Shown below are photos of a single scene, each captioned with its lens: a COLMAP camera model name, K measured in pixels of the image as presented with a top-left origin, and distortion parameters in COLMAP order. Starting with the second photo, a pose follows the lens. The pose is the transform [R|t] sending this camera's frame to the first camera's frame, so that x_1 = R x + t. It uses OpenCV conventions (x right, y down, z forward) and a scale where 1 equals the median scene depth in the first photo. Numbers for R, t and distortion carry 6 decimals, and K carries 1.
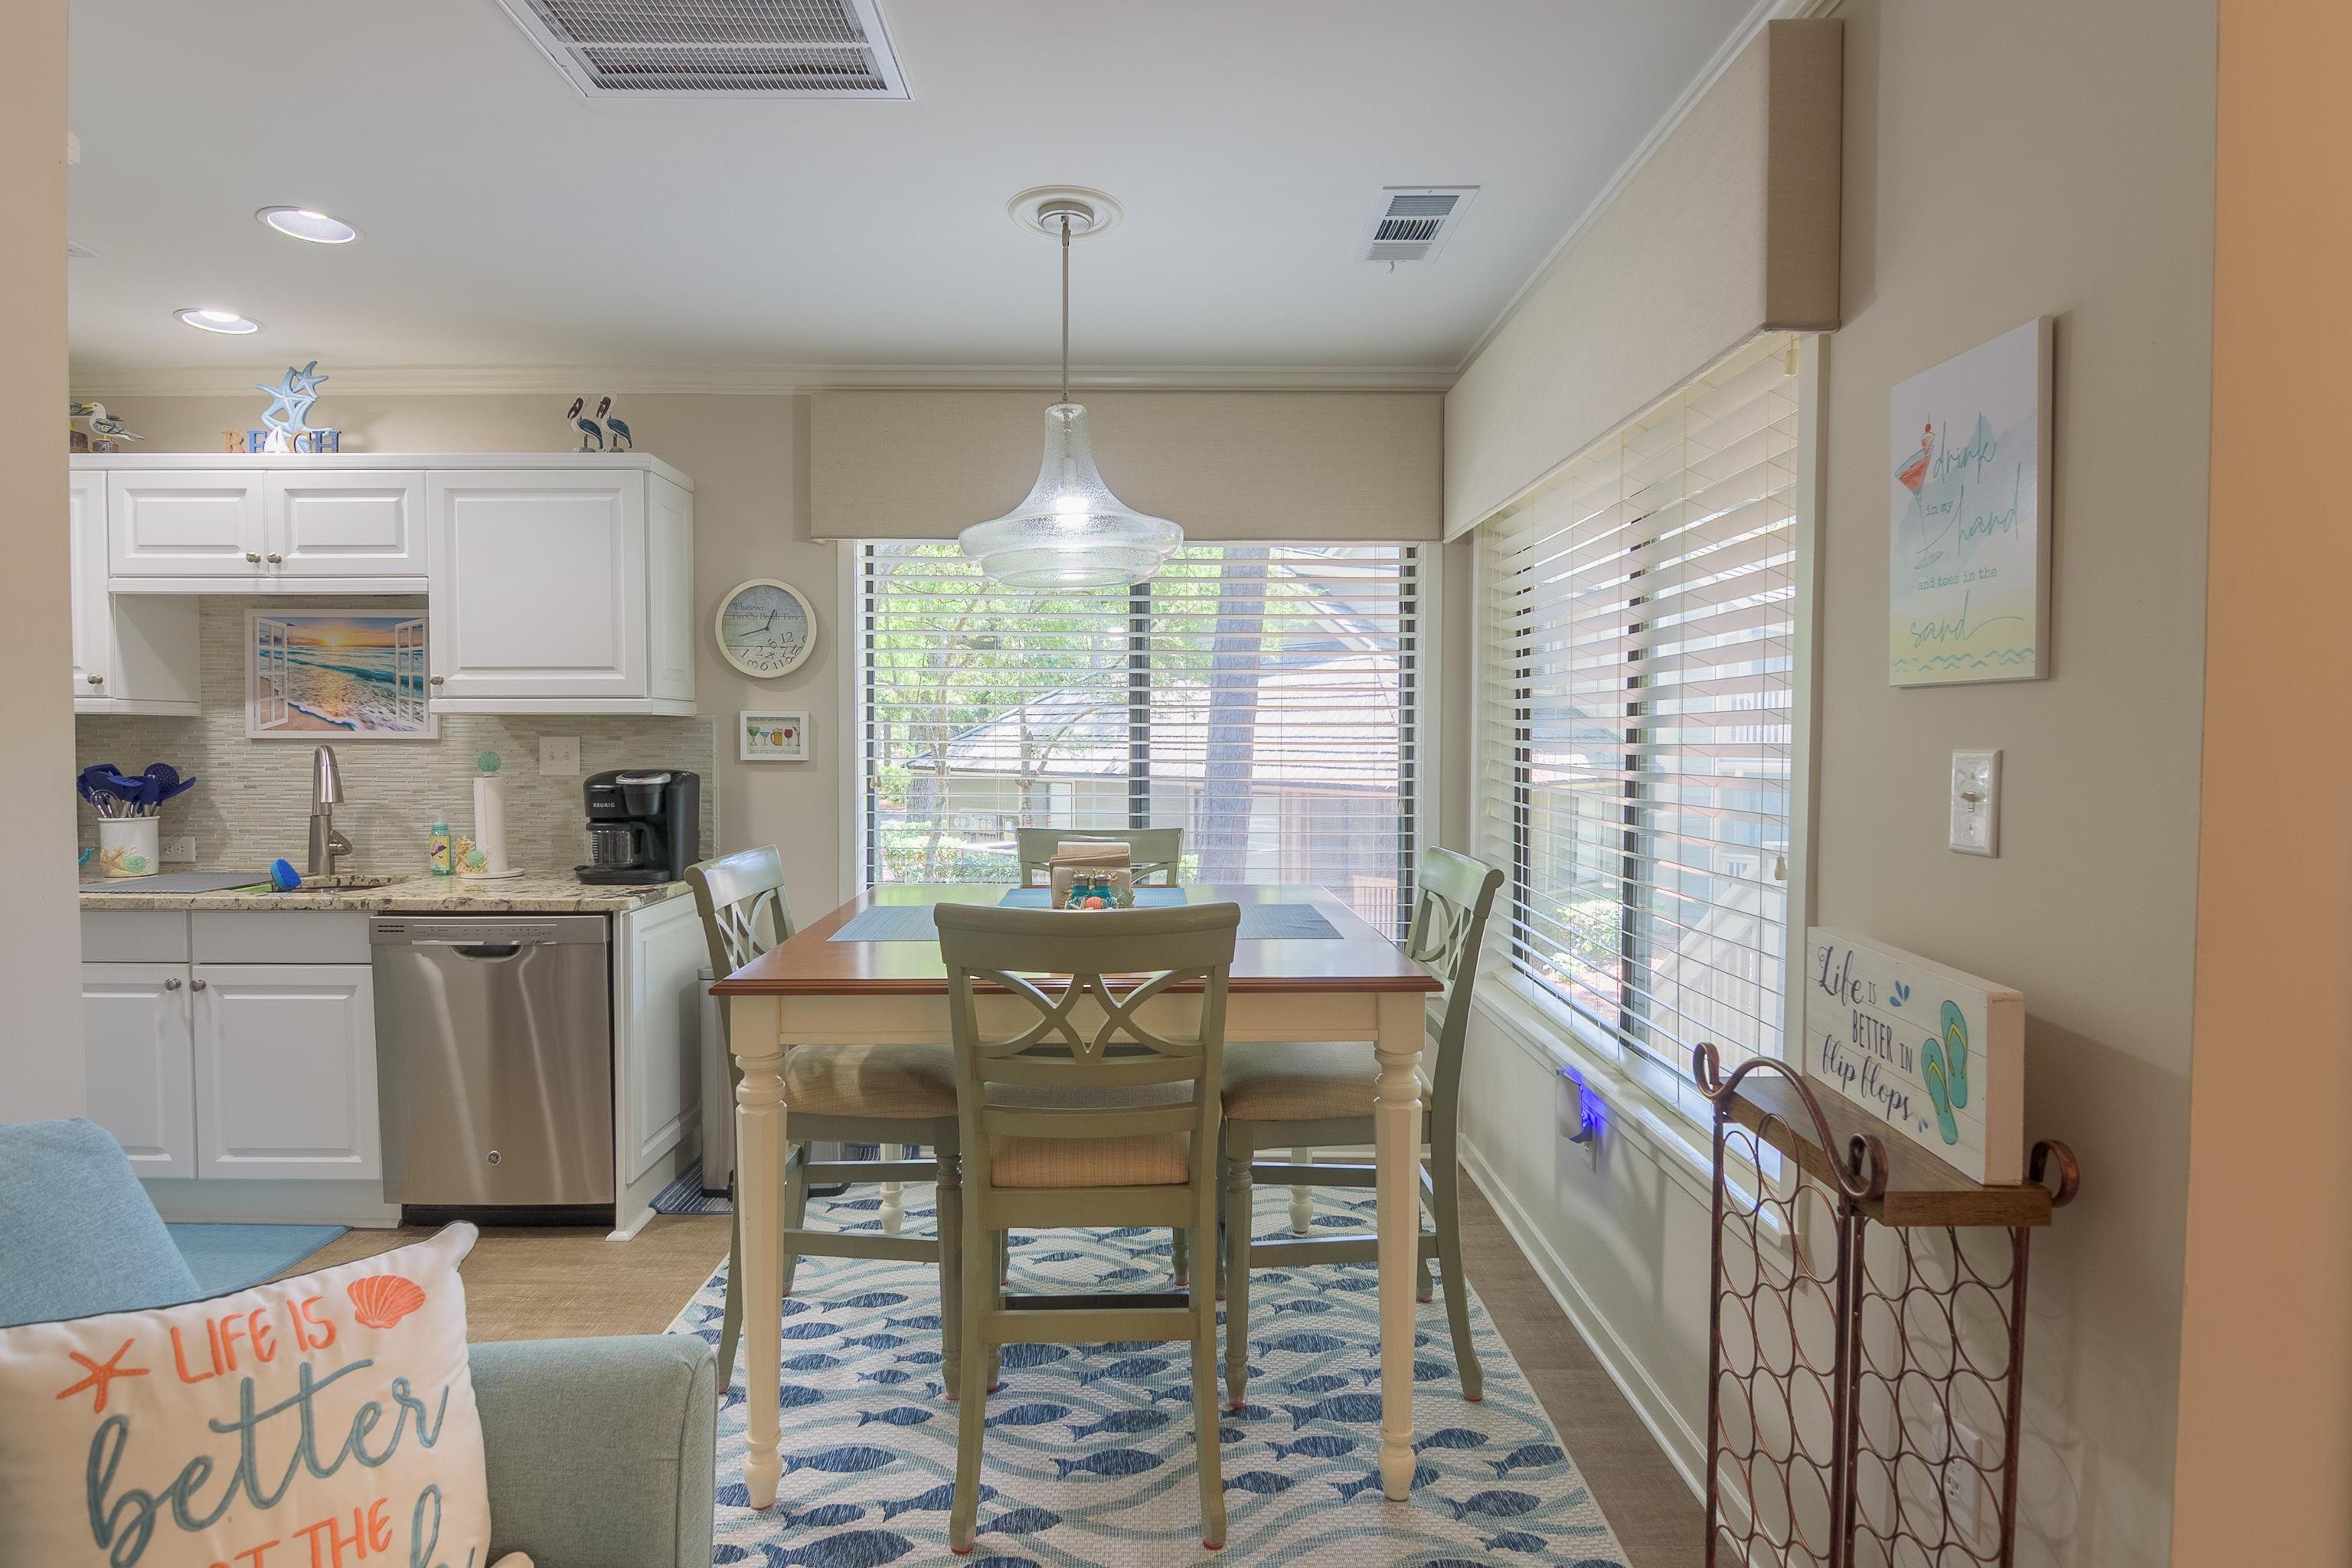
lens RADIAL K [[1194.0, 0, 1173.4], [0, 1194.0, 776.7], [0, 0, 1]] dist [-0.012214, -0.001771]
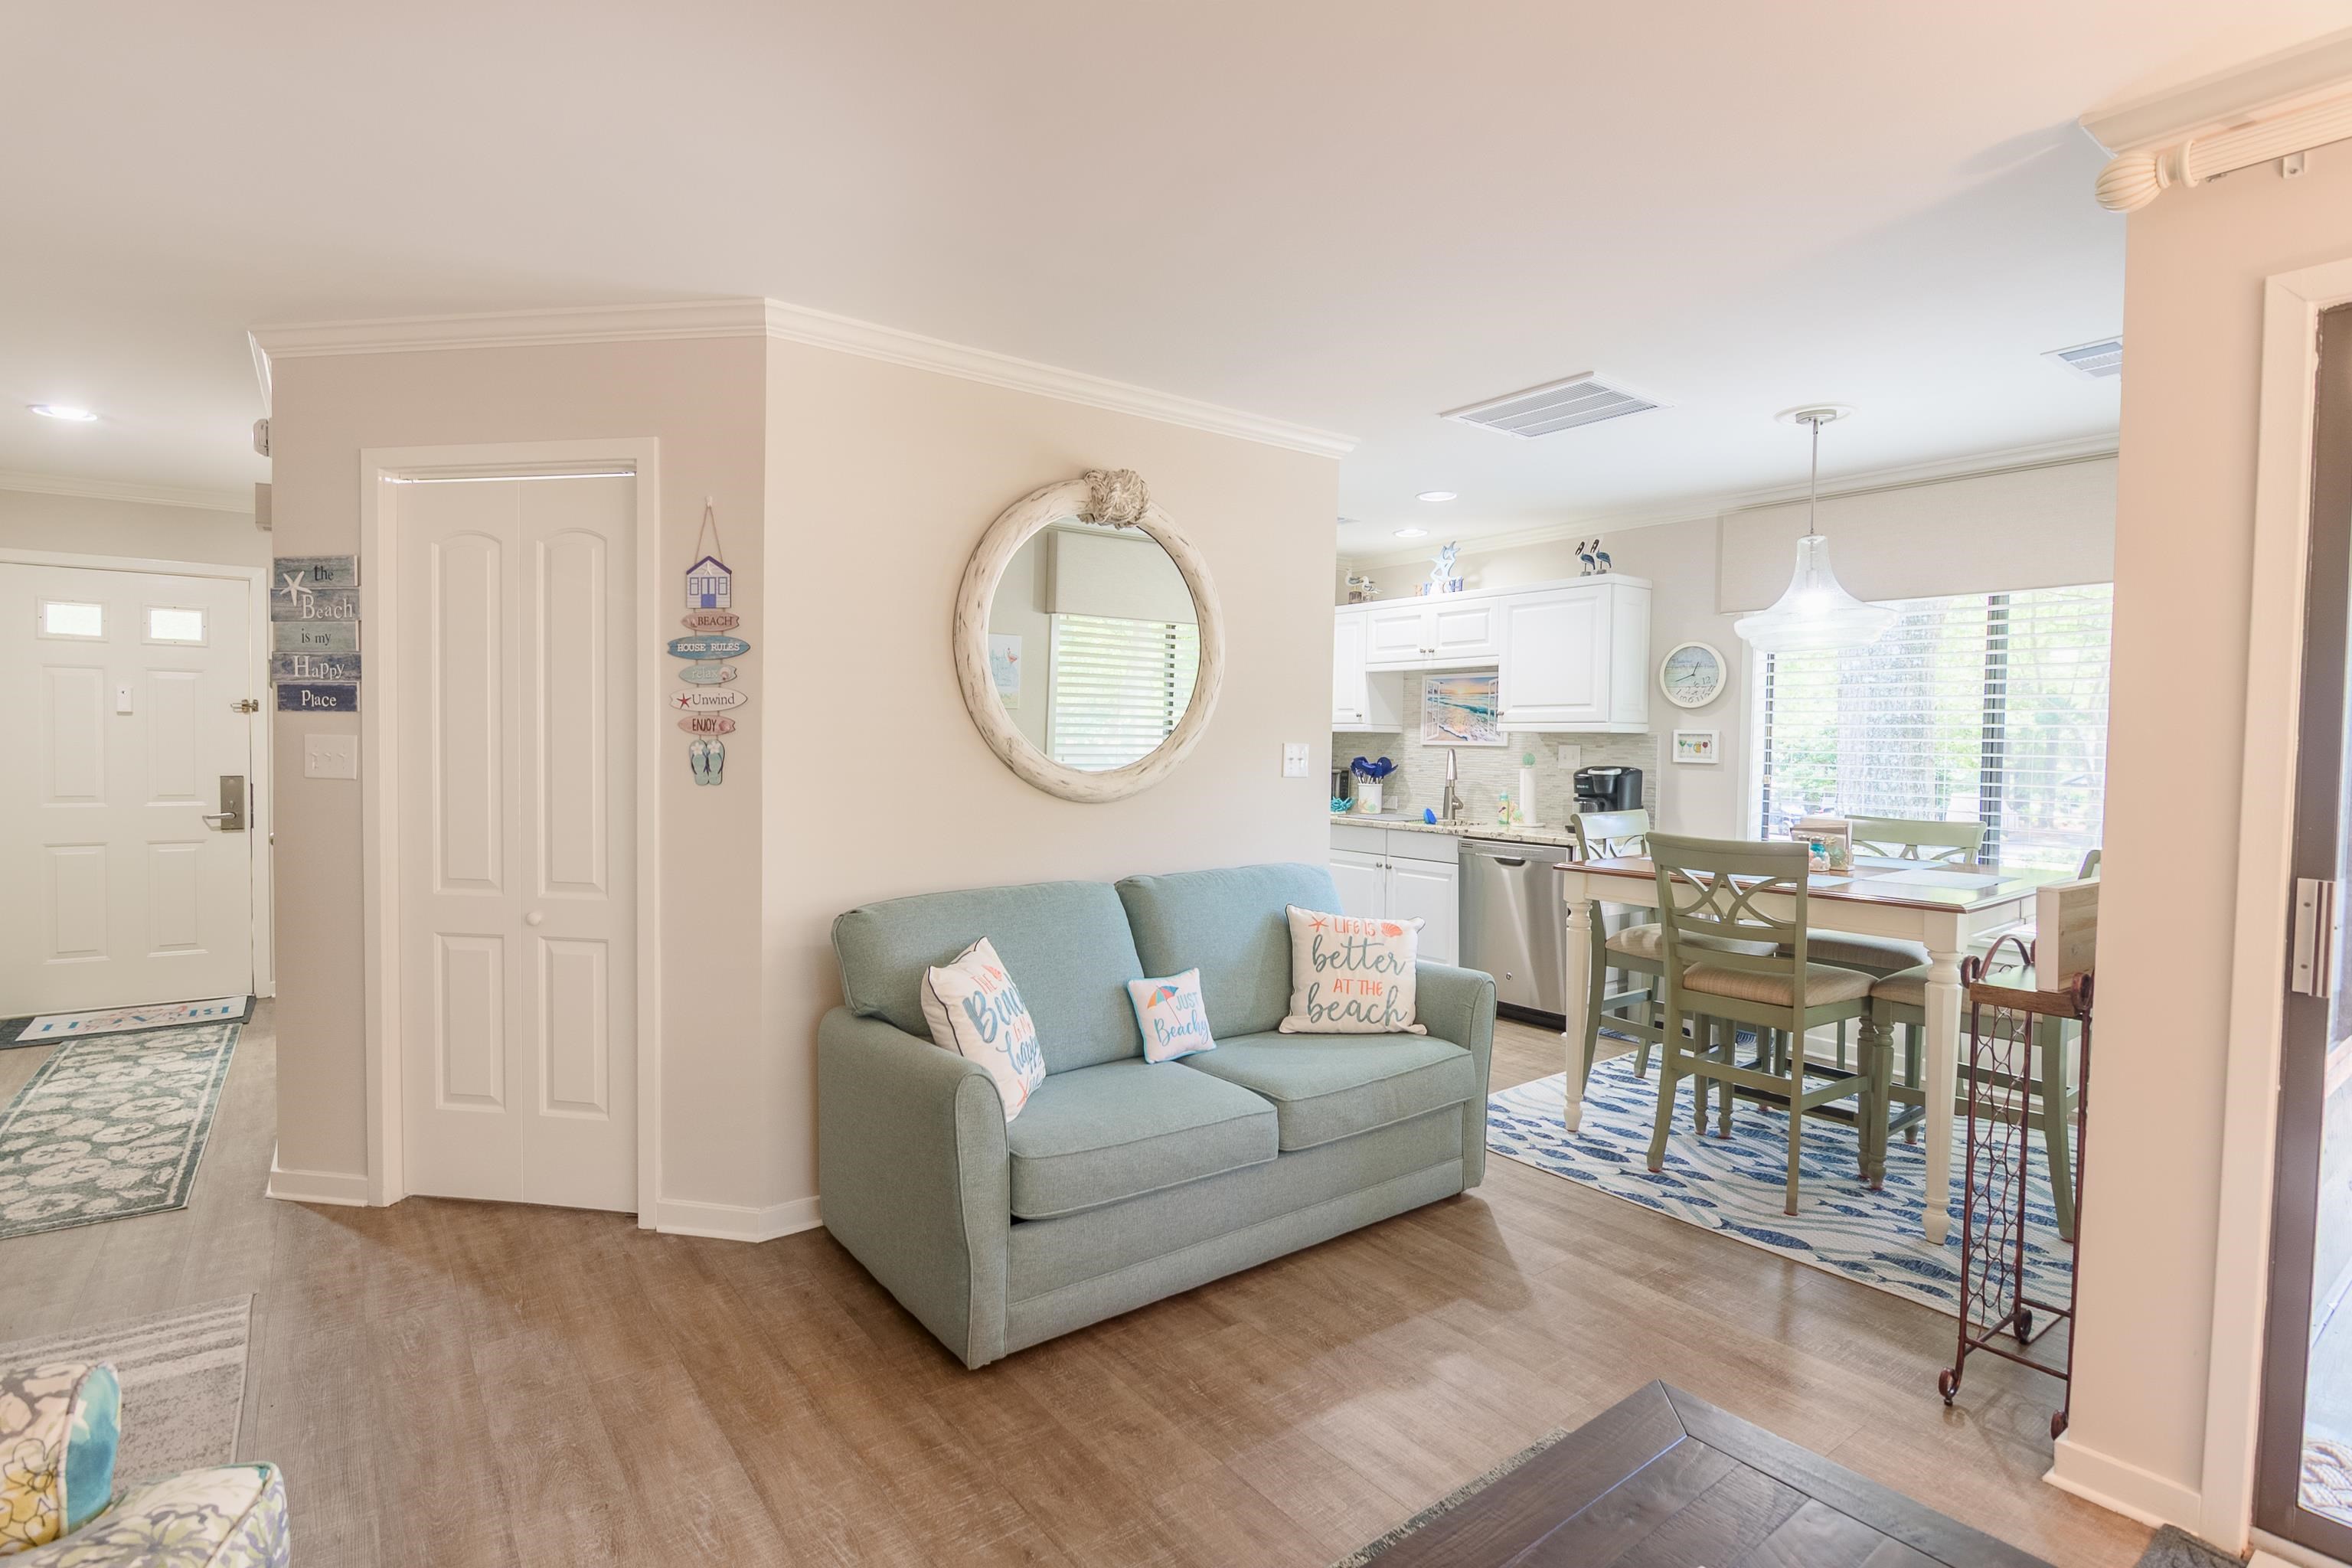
lens RADIAL K [[1138.6, 0, 1167.6], [0, 1138.6, 778.5], [0, 0, 1]] dist [-0.002372, -0.004505]
pose [[0.592754, 0.032608, -0.804723, 0.447738], [-0.037877, 0.999203, 0.012589, 0.014228], [0.804492, 0.023018, 0.593517, -0.403357]]
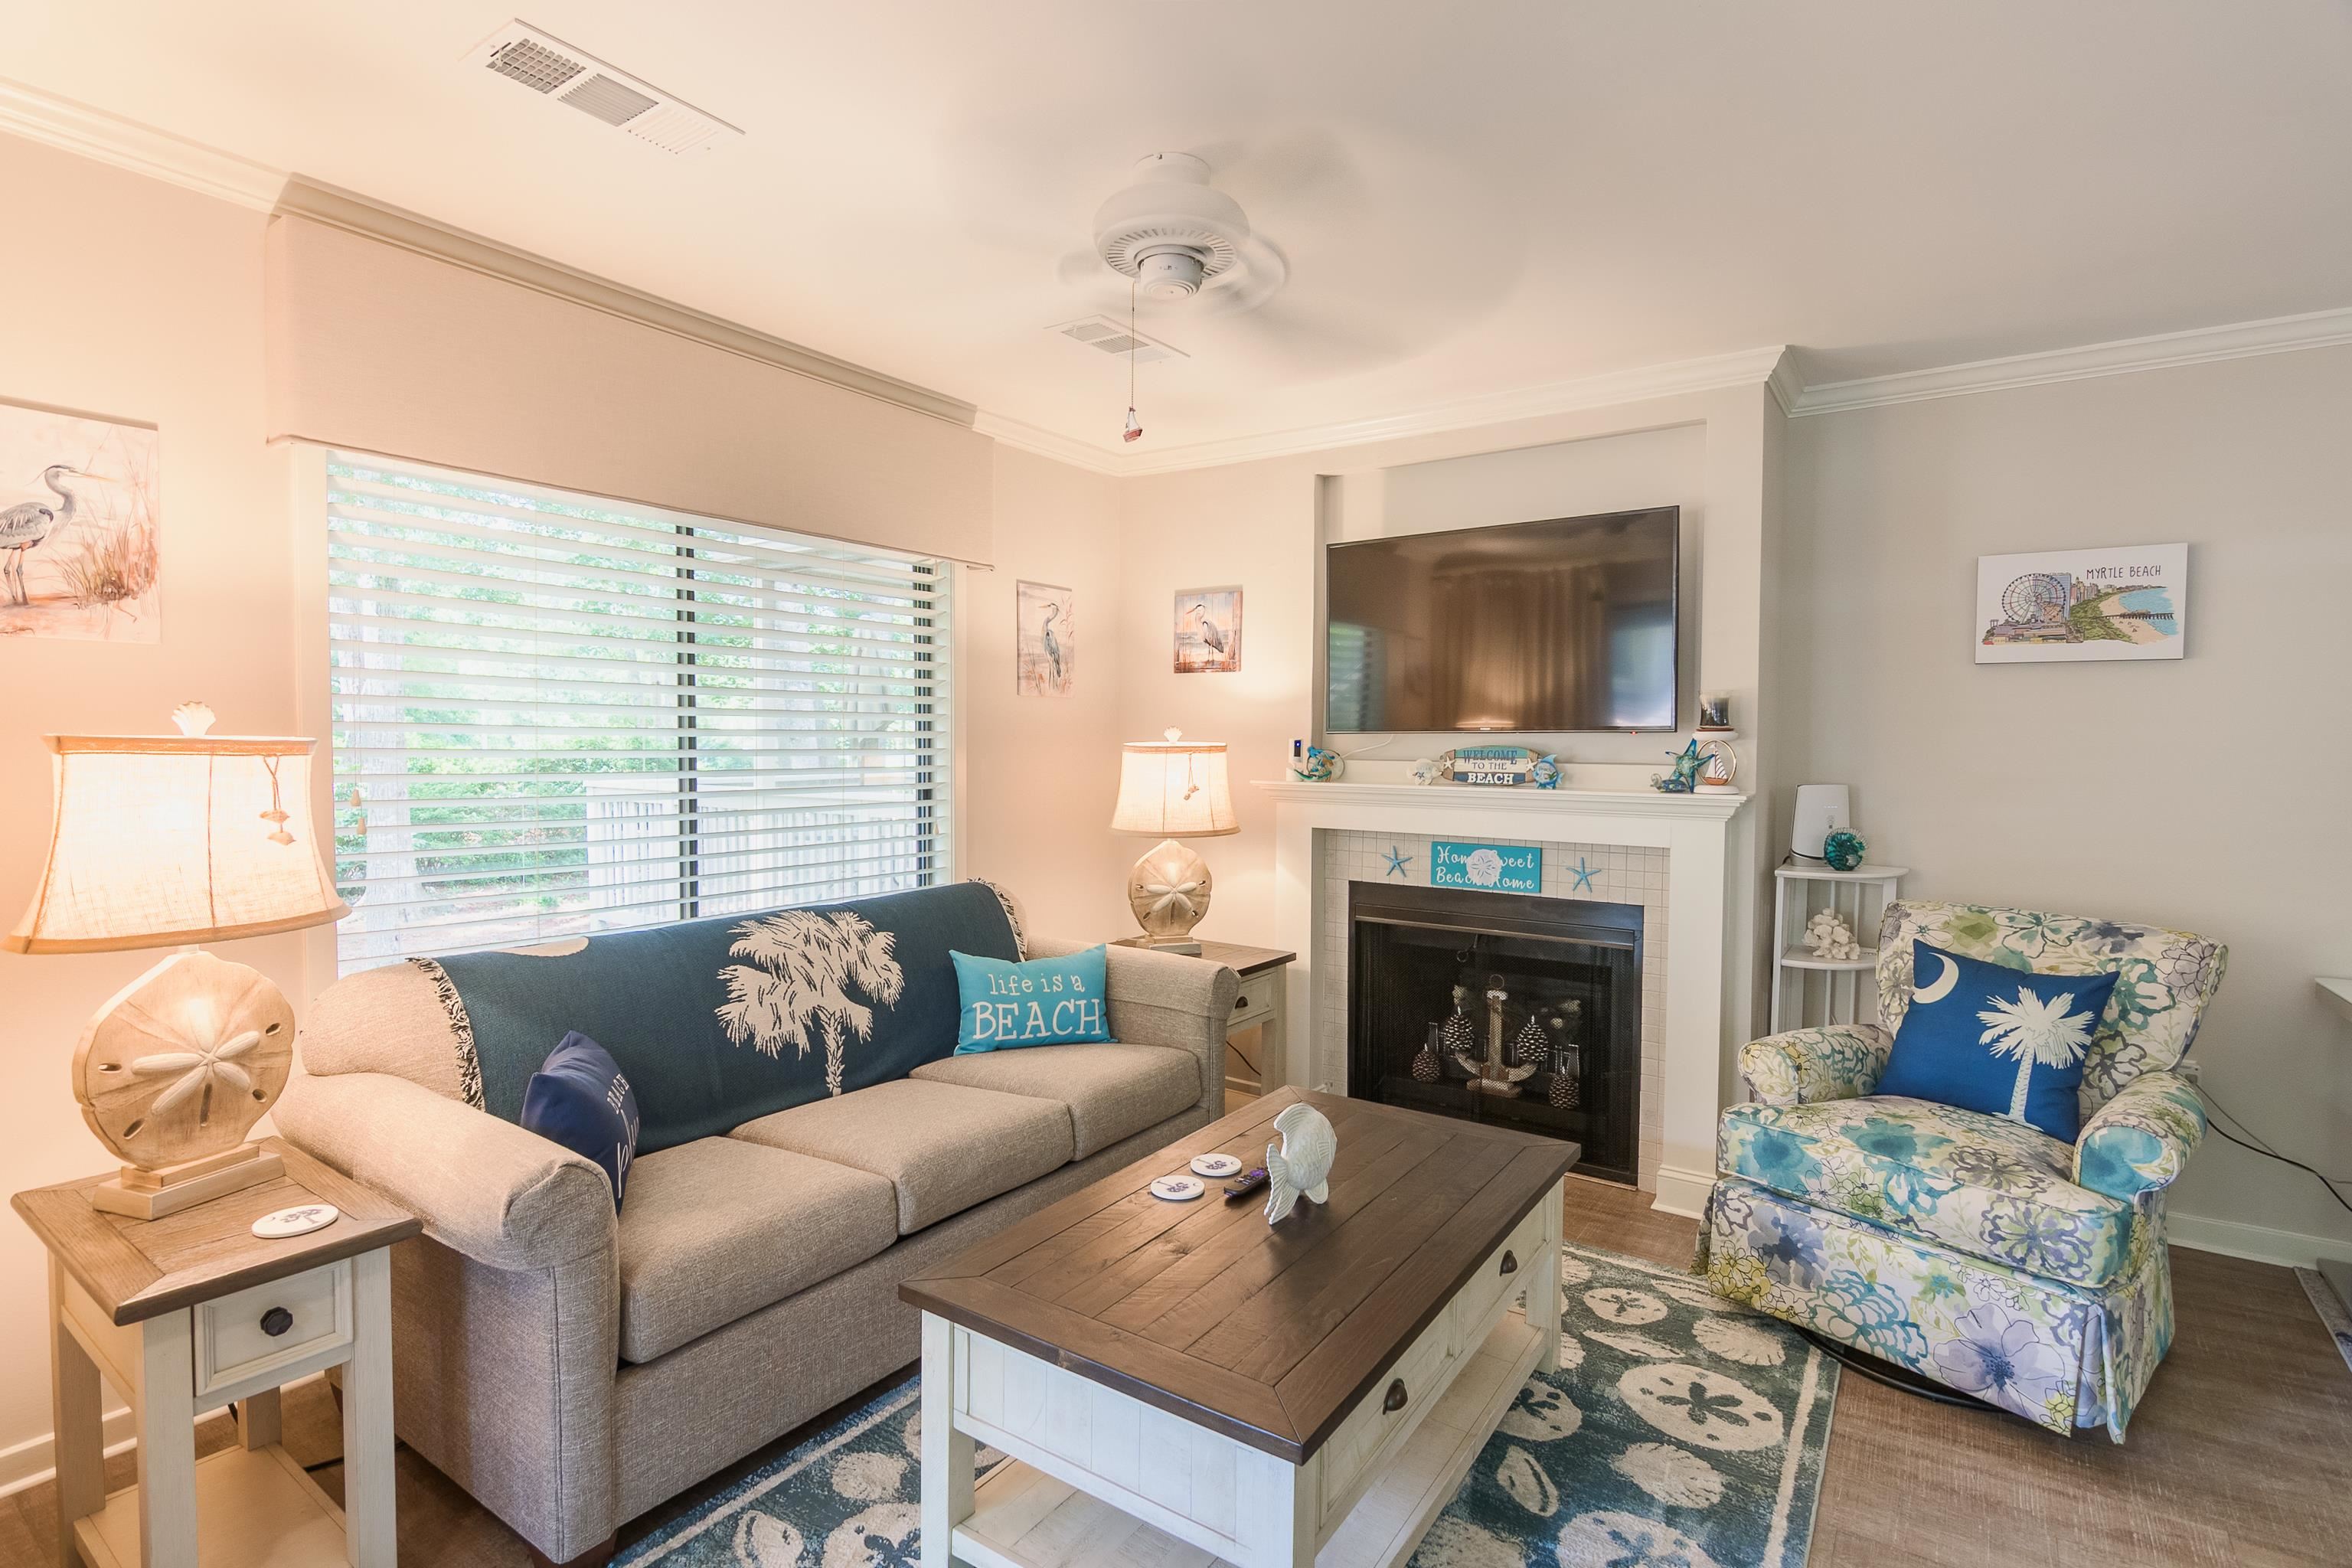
lens RADIAL K [[1128.7, 0, 1175.5], [0, 1128.7, 778.0], [0, 0, 1]] dist [-0.001205, -0.007468]
pose [[-0.815066, -0.028581, 0.578663, 0.022066], [0.009204, 0.998018, 0.062258, -0.015020], [-0.579296, 0.056070, -0.813187, 0.360164]]
